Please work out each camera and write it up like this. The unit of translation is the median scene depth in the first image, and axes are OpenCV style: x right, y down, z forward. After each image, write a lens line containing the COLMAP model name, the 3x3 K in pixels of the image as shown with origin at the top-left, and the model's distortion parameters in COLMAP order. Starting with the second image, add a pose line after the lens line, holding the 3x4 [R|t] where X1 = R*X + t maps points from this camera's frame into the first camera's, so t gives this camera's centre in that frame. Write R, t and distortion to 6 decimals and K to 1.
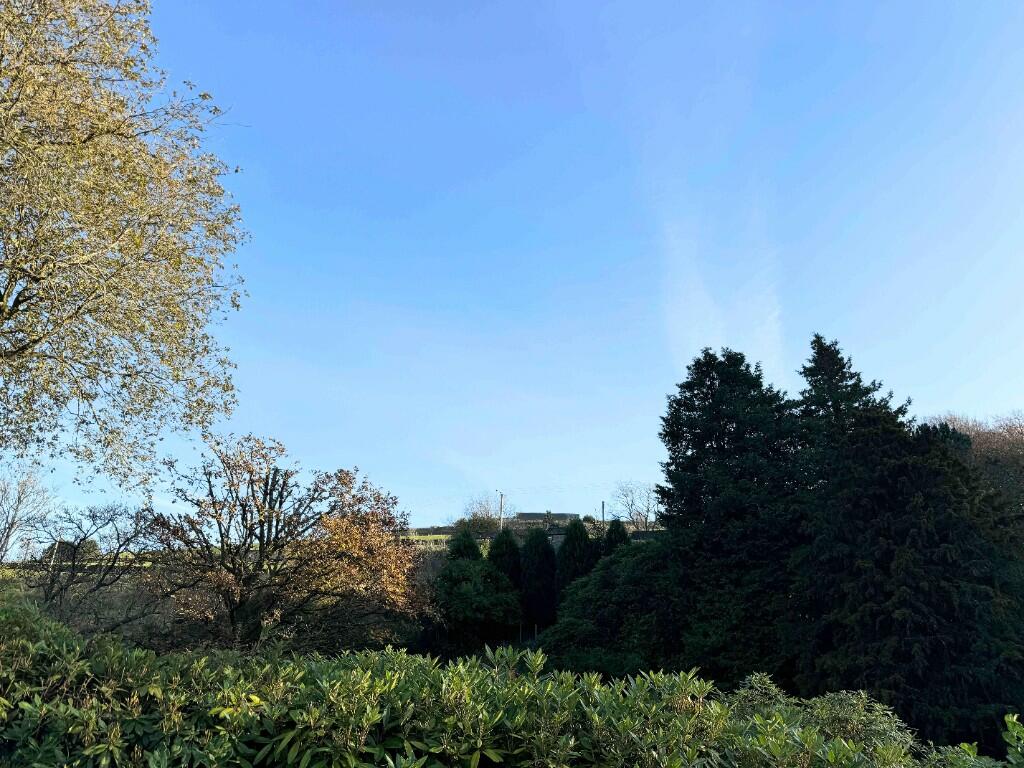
lens RADIAL K [[786.4, 0, 512.0], [0, 786.4, 384.0], [0, 0, 1]] dist [0.001079, -0.004382]
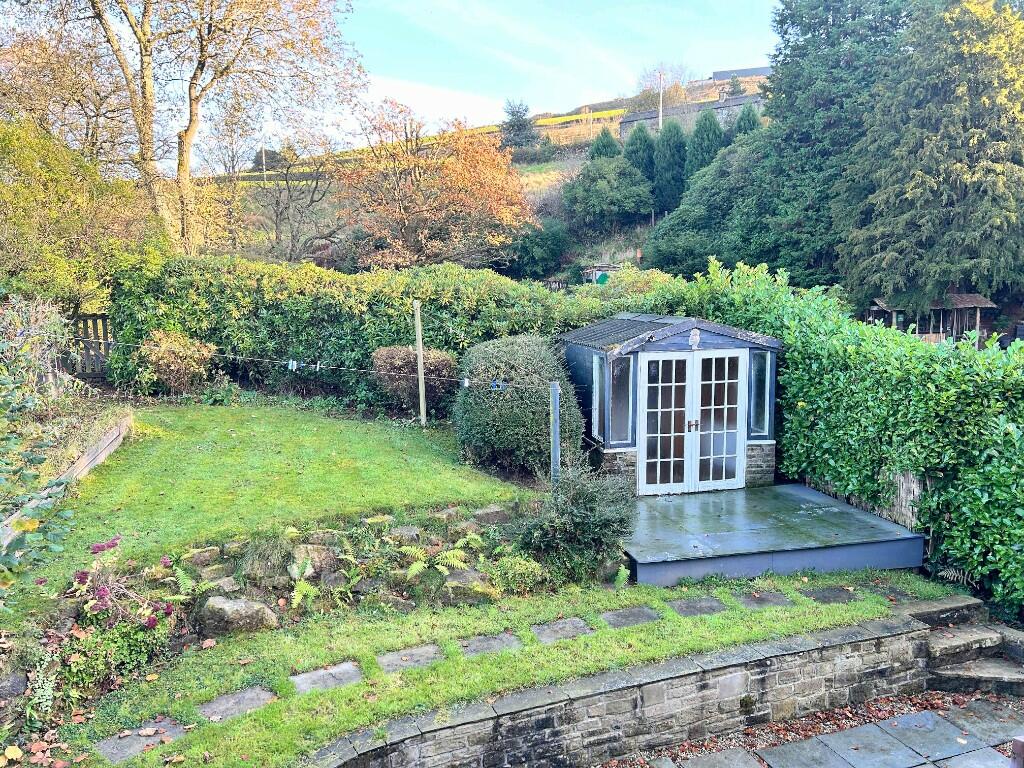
lens RADIAL K [[773.3, 0, 512.0], [0, 773.3, 384.0], [0, 0, 1]] dist [0.000548, -0.000838]
pose [[0.972117, -0.019703, -0.233667, 0.099332], [0.133281, 0.866286, 0.481441, -0.070333], [0.192937, -0.499160, 0.844757, -0.178232]]
